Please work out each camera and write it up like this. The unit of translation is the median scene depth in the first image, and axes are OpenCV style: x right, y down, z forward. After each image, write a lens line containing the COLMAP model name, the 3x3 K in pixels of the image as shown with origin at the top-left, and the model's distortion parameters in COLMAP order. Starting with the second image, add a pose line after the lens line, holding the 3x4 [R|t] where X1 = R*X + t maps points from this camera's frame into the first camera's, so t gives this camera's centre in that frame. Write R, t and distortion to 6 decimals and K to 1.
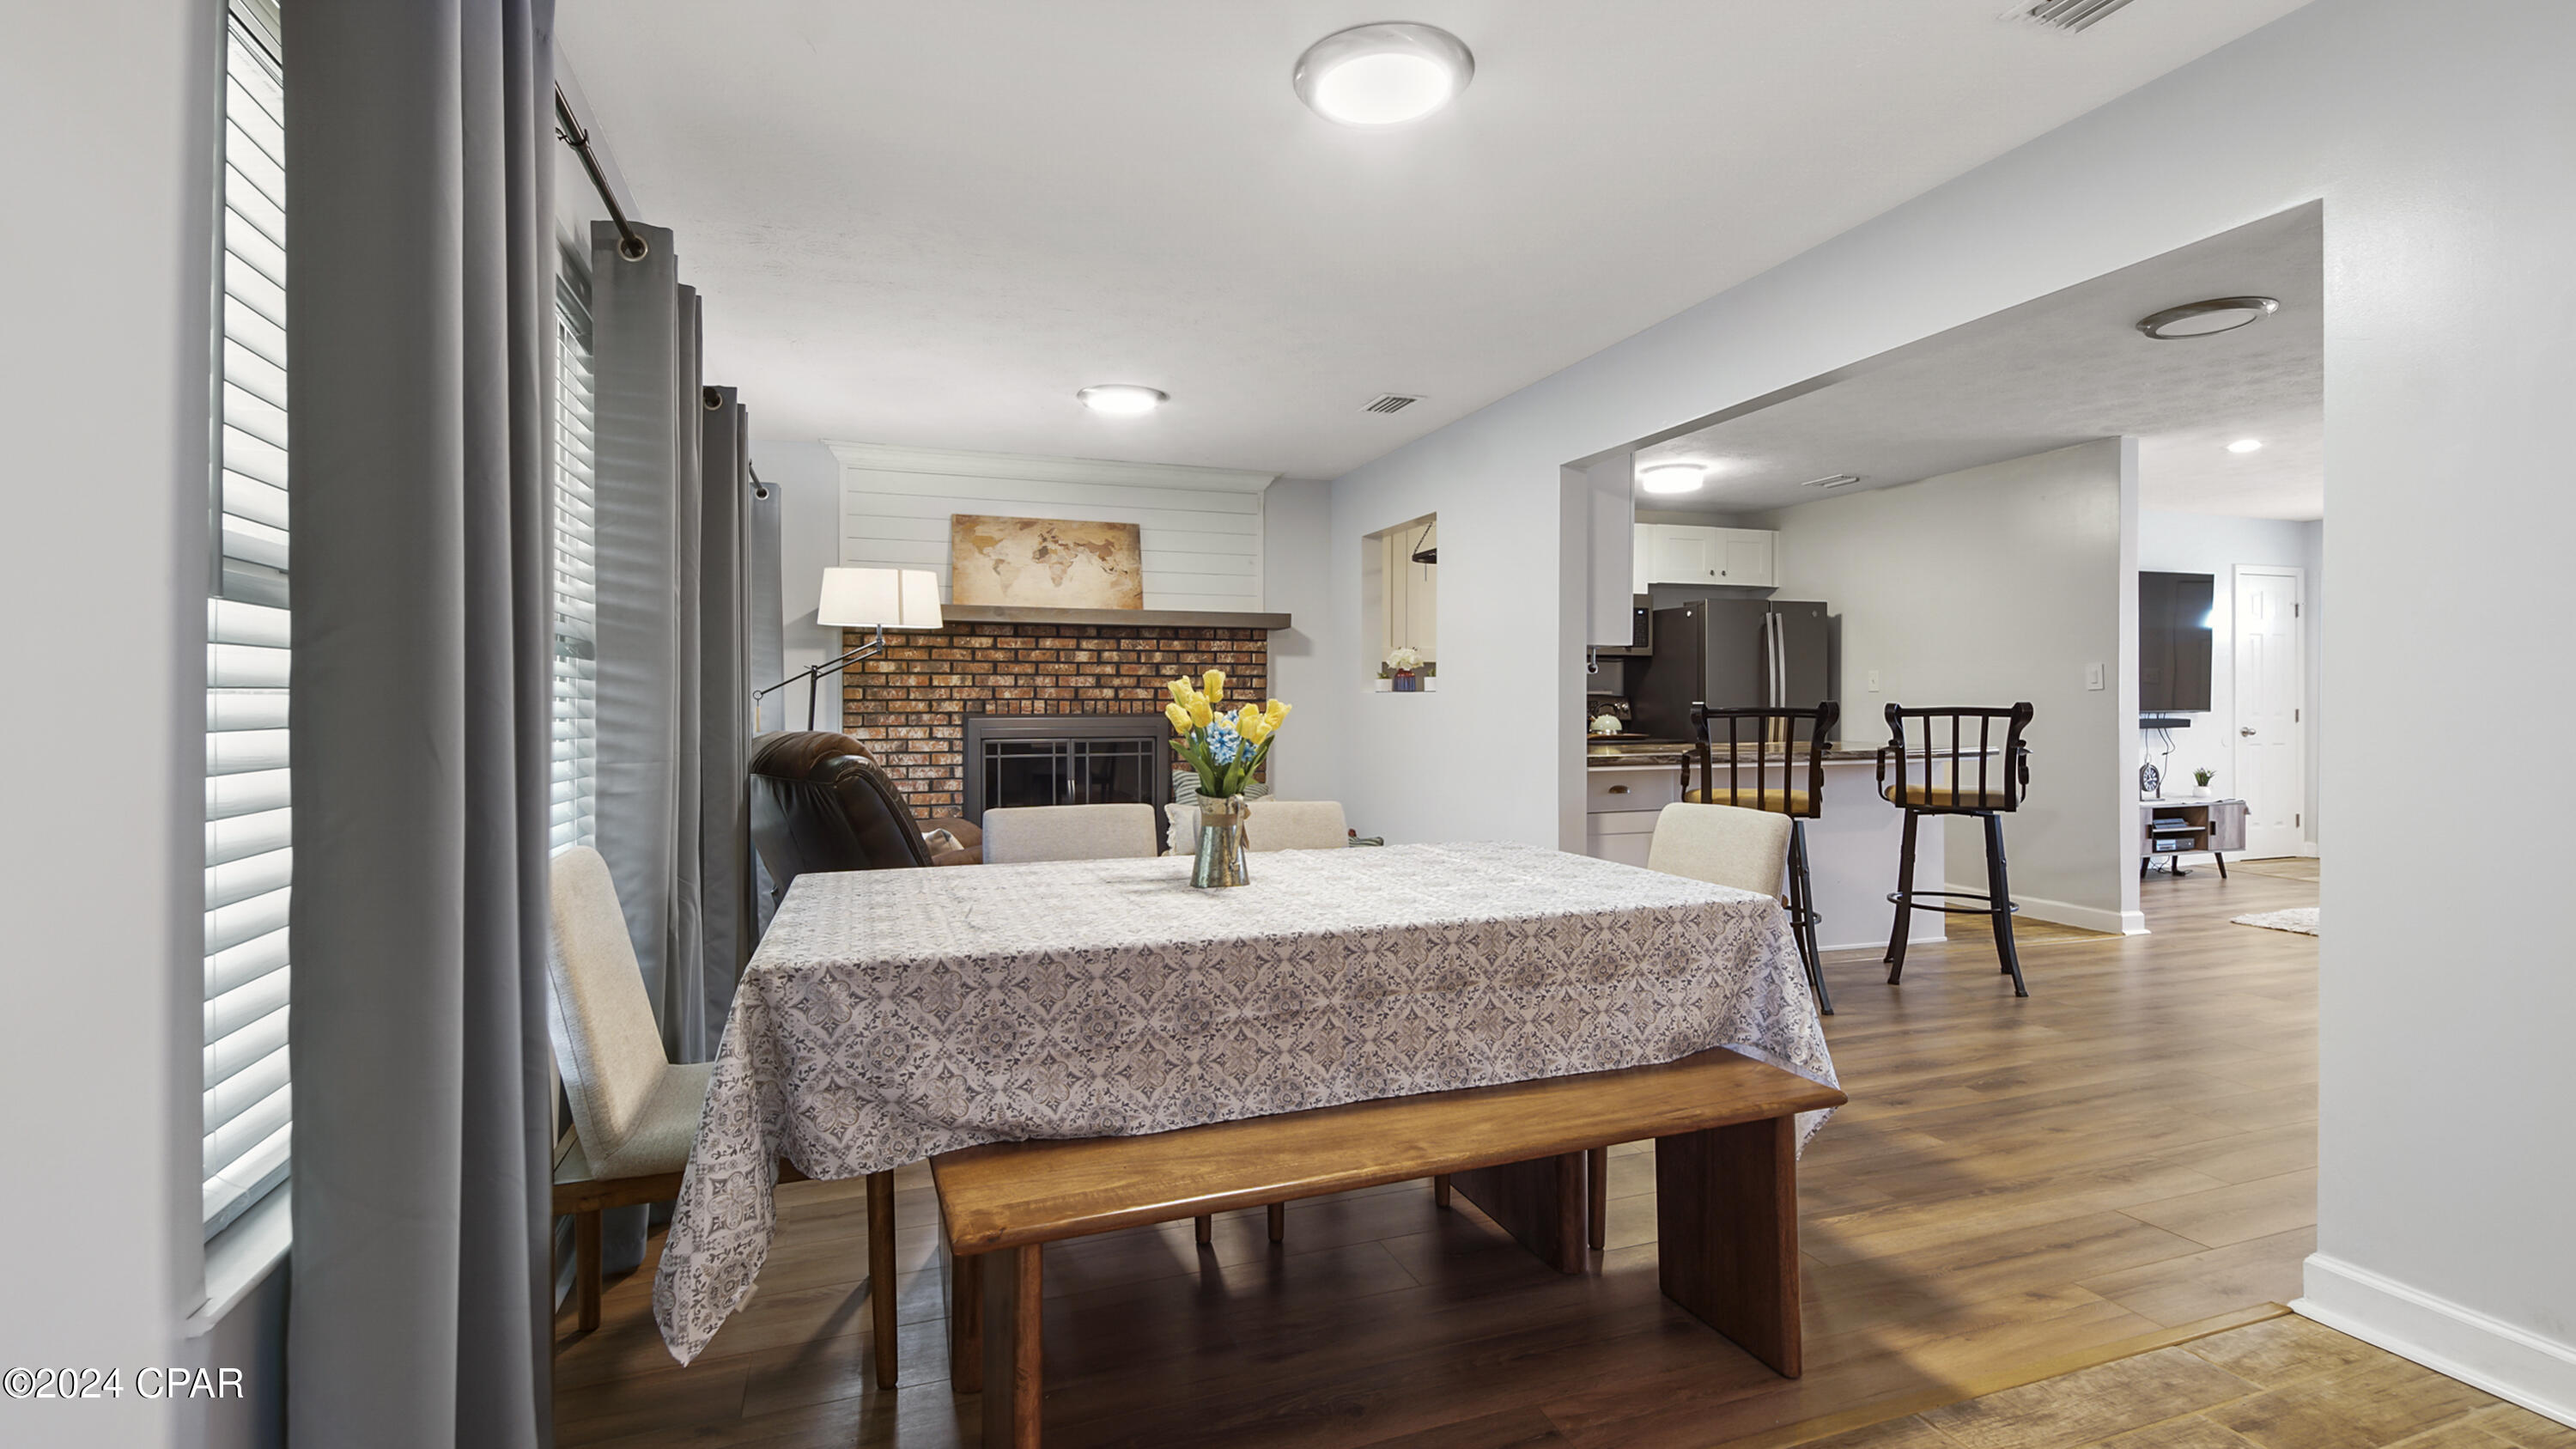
lens RADIAL K [[1155.6, 0, 1271.0], [0, 1155.6, 714.3], [0, 0, 1]] dist [0.019583, -0.007178]
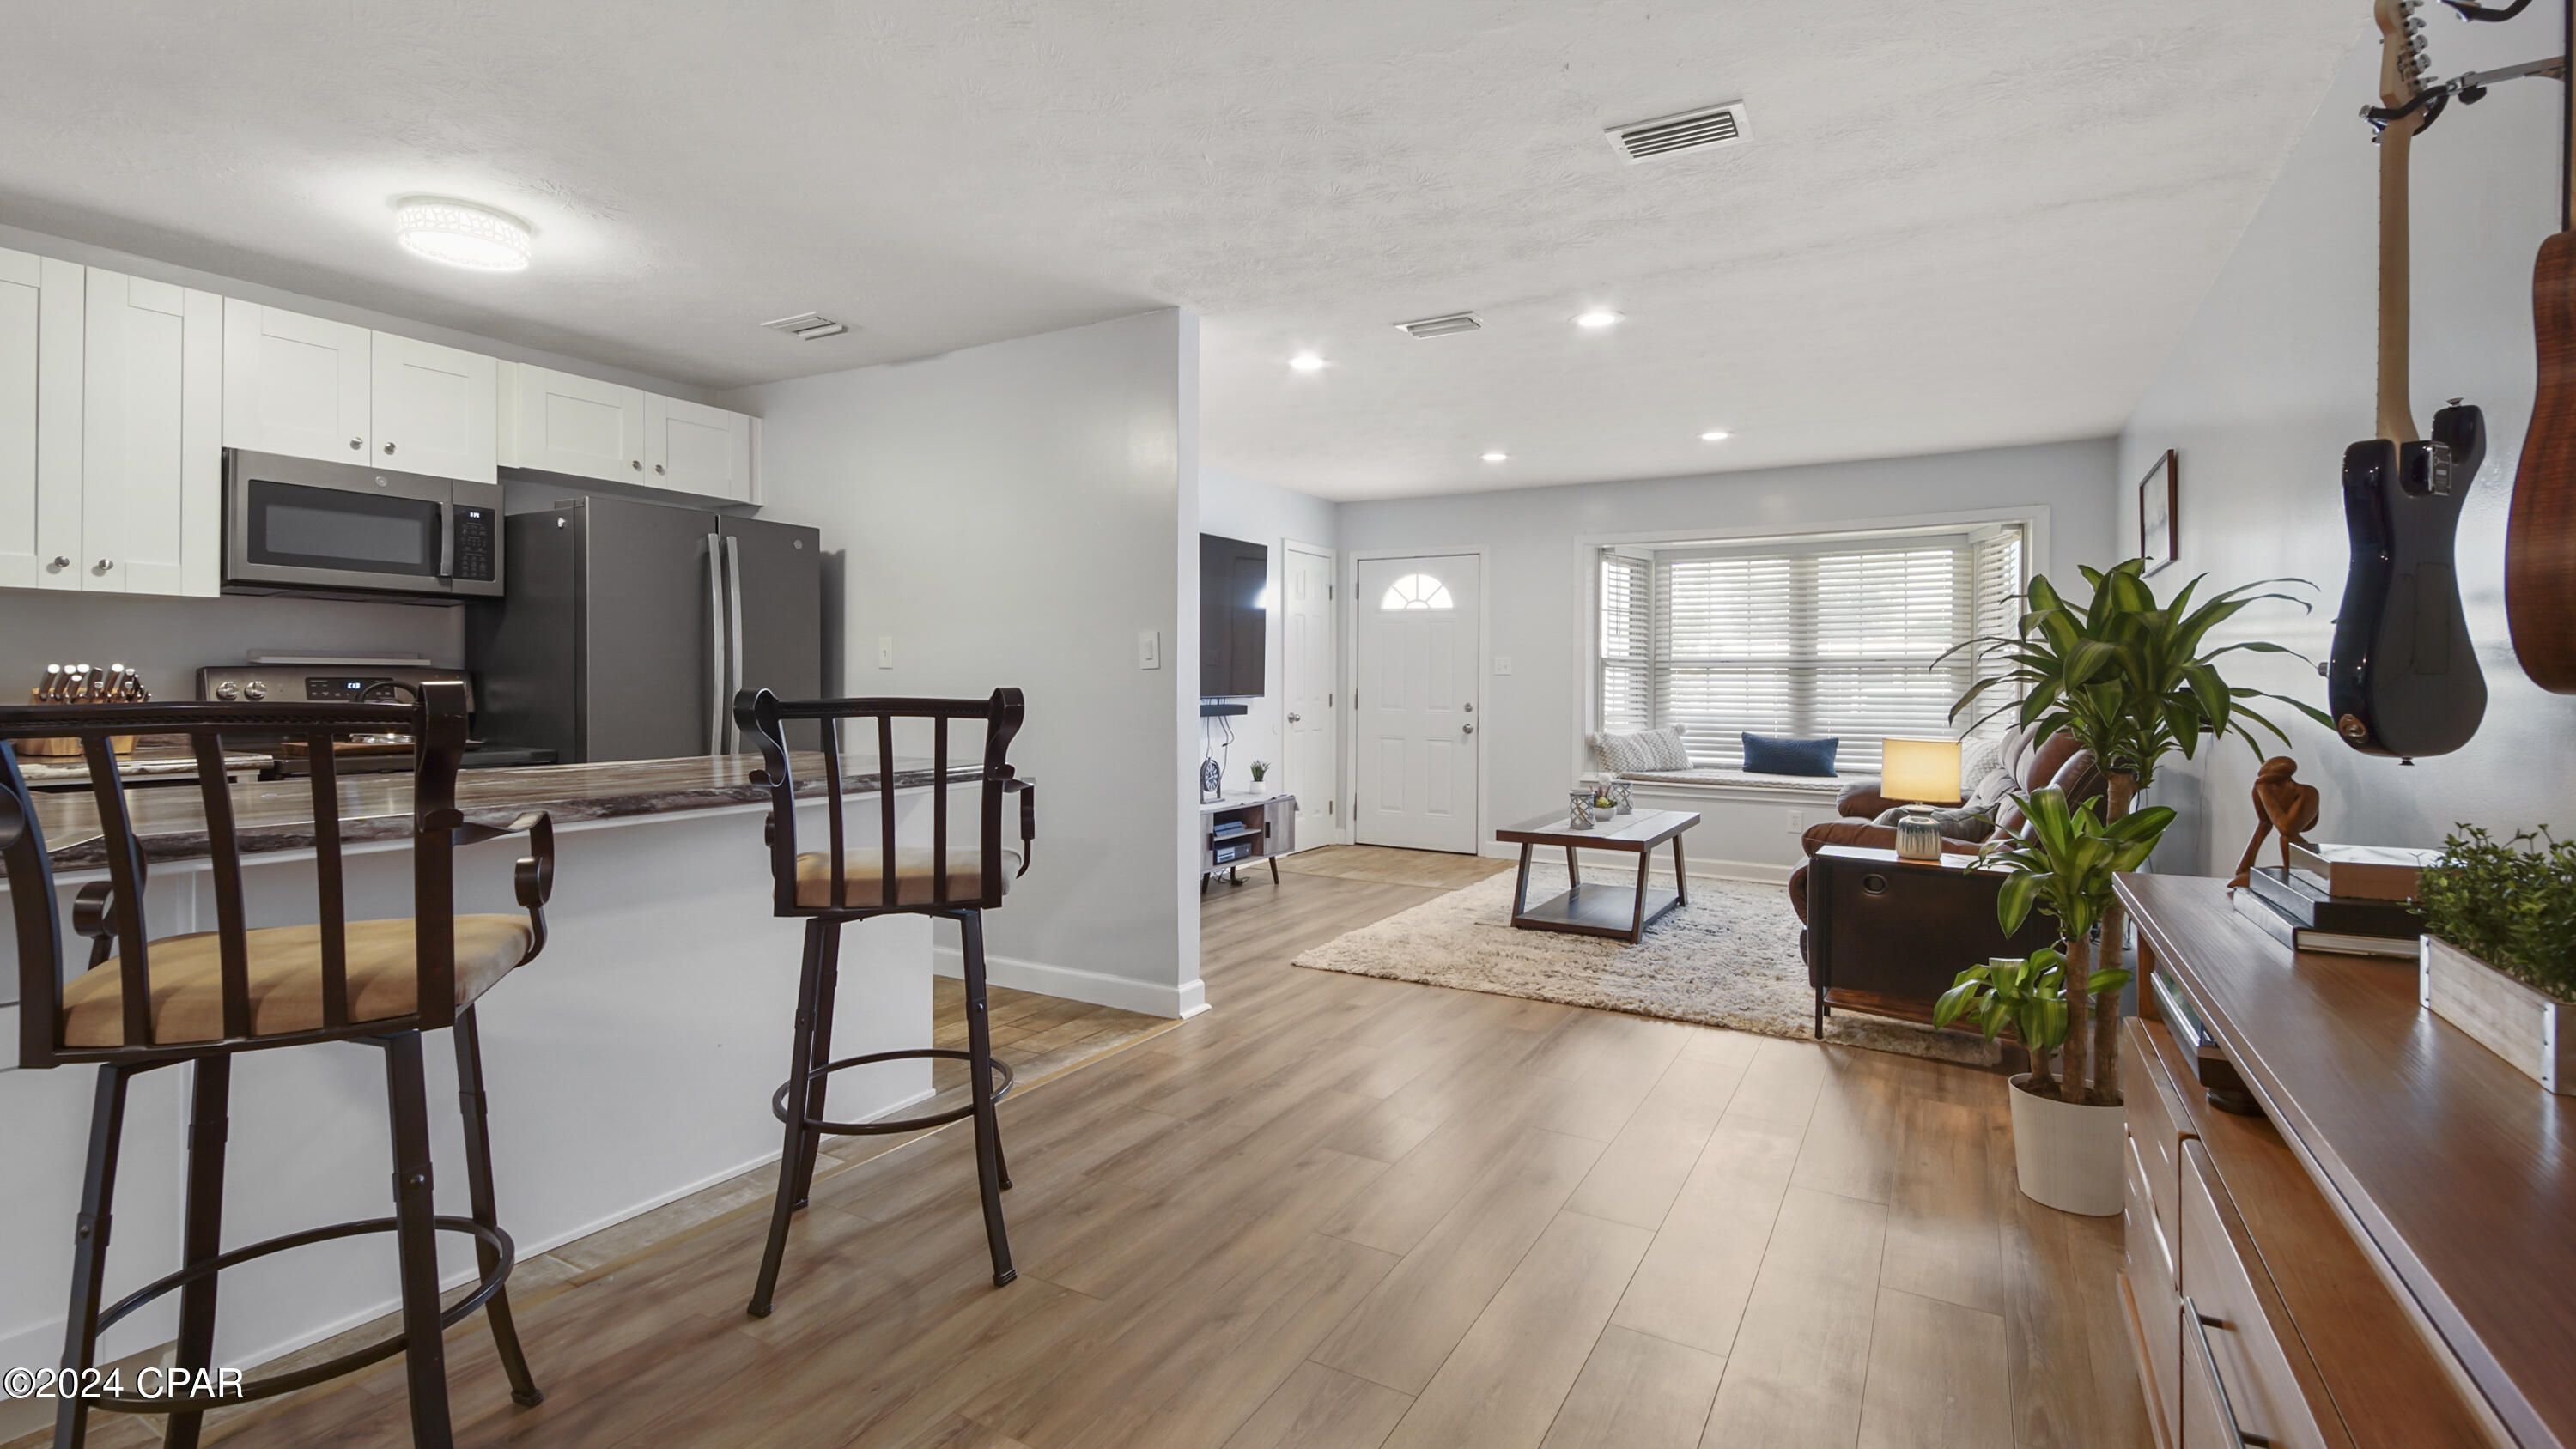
lens RADIAL K [[1155.3, 0, 1274.7], [0, 1155.3, 698.3], [0, 0, 1]] dist [0.019583, -0.007178]
pose [[0.764067, -0.000354, 0.645137, 0.252466], [-0.002959, 0.999987, 0.004054, -0.005064], [-0.645130, -0.005007, 0.764056, 0.335469]]
